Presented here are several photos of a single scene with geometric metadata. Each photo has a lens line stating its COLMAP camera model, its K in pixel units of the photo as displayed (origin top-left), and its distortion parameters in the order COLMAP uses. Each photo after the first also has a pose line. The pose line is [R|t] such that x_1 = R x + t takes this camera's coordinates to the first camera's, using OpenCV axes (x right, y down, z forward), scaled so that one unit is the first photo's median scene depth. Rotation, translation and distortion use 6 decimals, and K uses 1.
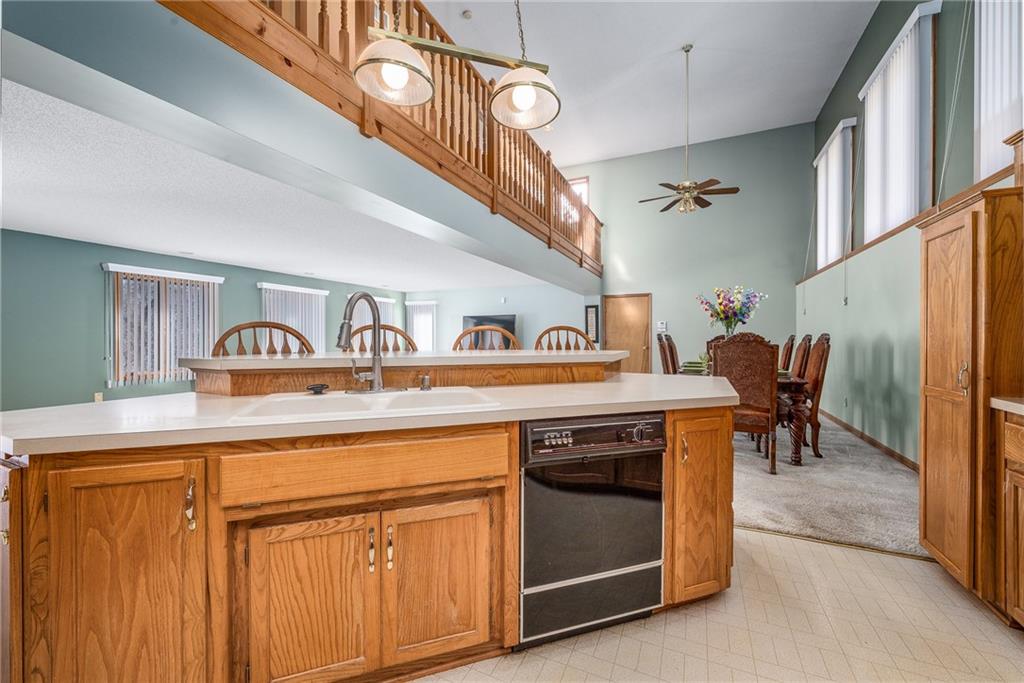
lens RADIAL K [[405.9, 0, 513.0], [0, 405.9, 340.8], [0, 0, 1]] dist [-0.001620, -0.000040]
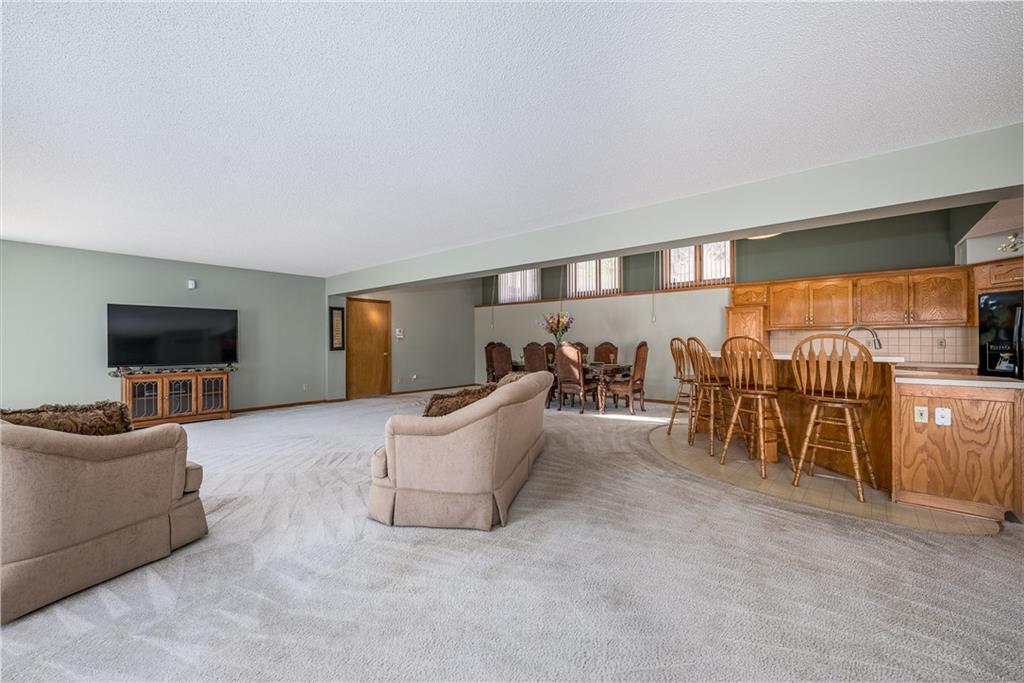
lens RADIAL K [[405.9, 0, 515.0], [0, 405.9, 340.6], [0, 0, 1]] dist [-0.001620, -0.000040]
pose [[0.276942, 0.004272, 0.960877, -0.756850], [0.009949, 0.999924, -0.007313, -0.008087], [-0.960835, 0.011585, 0.276879, 0.555217]]
